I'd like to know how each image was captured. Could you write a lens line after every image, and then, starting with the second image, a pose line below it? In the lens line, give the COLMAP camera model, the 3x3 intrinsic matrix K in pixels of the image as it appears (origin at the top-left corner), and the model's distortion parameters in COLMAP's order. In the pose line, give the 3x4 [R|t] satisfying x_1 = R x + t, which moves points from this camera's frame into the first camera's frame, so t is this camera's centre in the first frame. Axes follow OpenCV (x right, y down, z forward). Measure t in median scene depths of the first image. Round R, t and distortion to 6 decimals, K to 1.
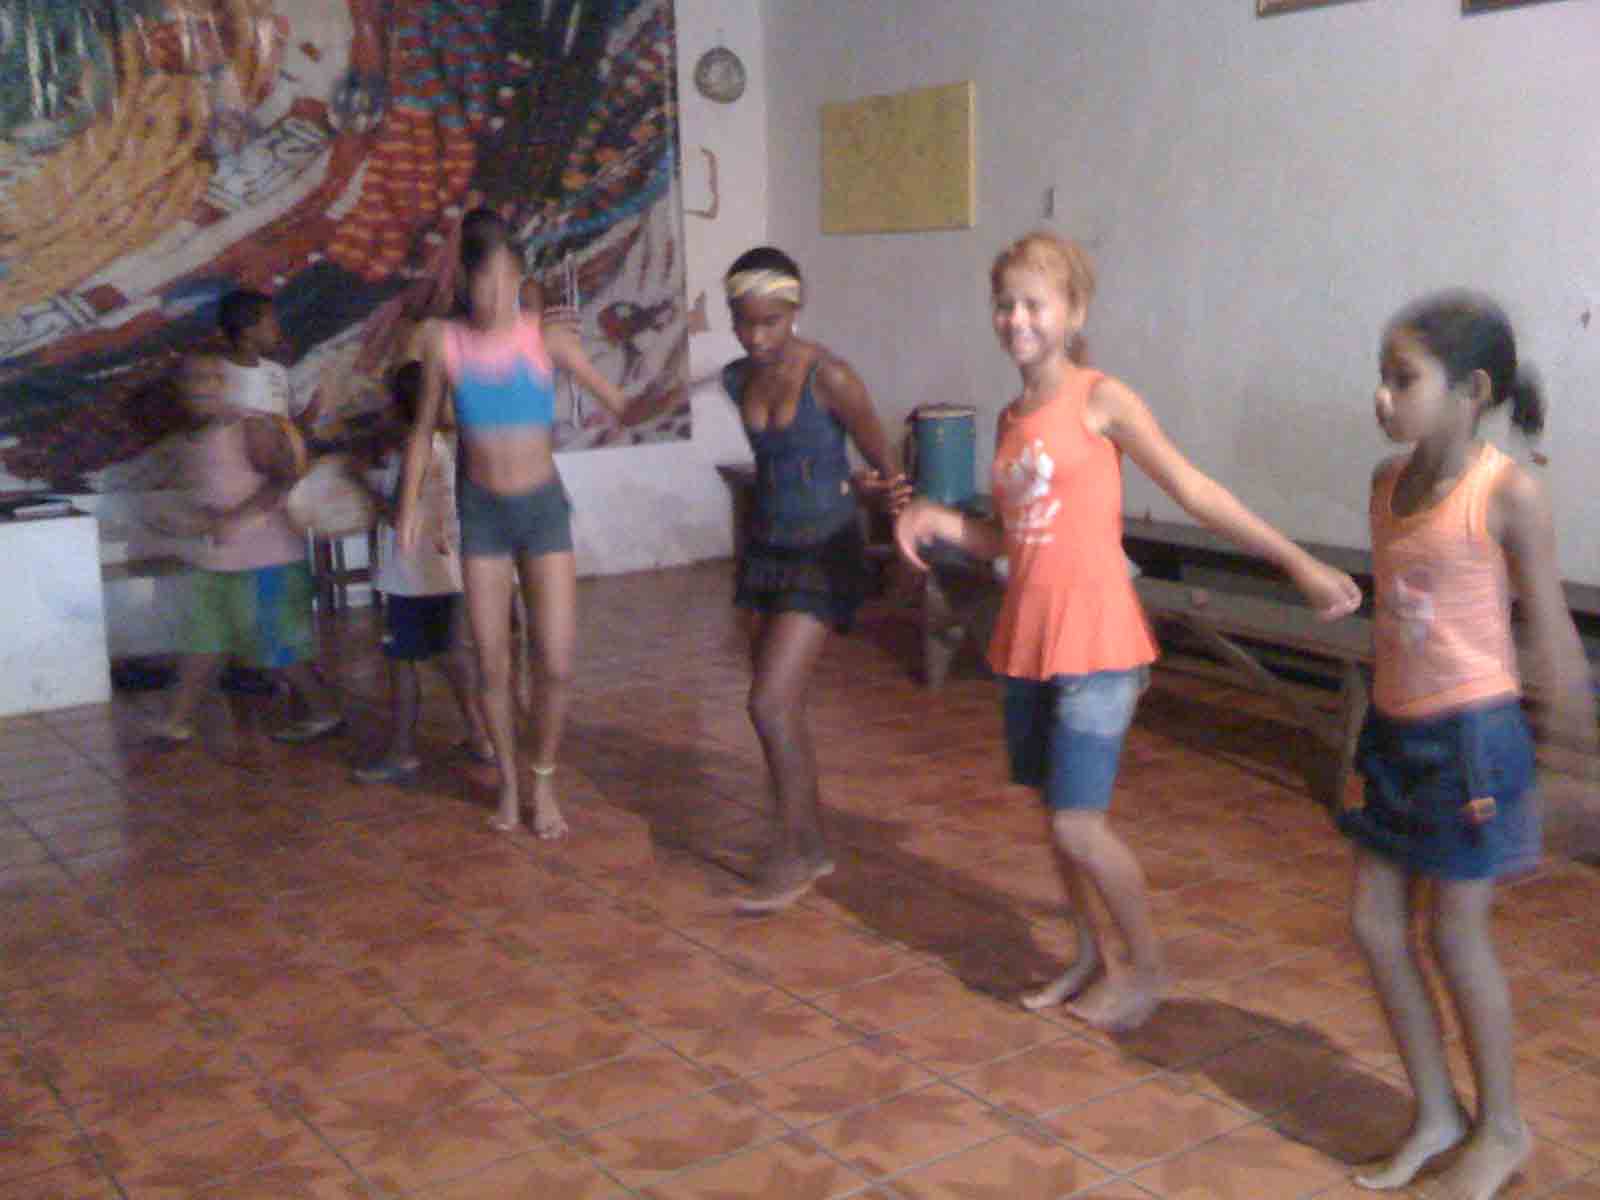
lens RADIAL K [[1817.8, 0, 810.0], [0, 1817.8, 599.5], [0, 0, 1]] dist [-0.001534, 0.000000]
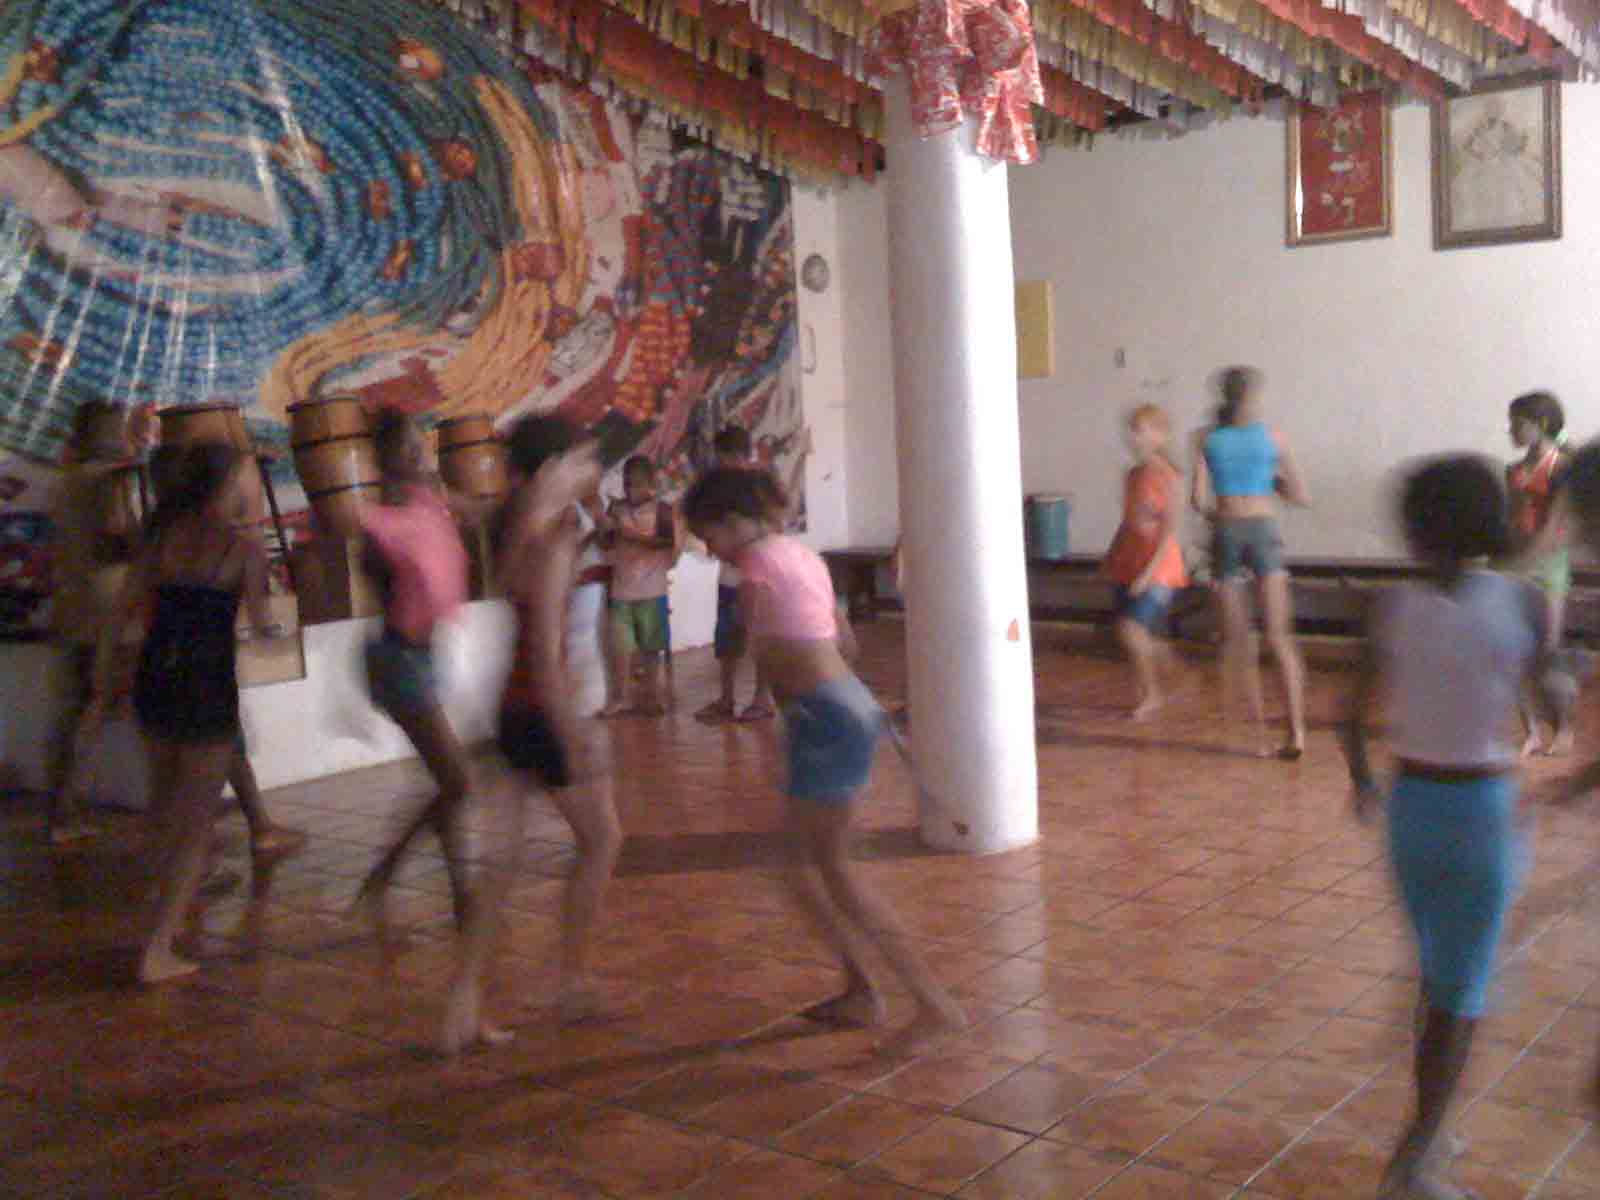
lens RADIAL K [[1817.8, 0, 788.5], [0, 1817.8, 590.0], [0, 0, 1]] dist [-0.001534, 0.000000]
pose [[0.956843, -0.057917, 0.284776, -0.529506], [0.082011, 0.993924, -0.073415, 0.061478], [-0.278794, 0.093602, 0.955779, -0.343365]]
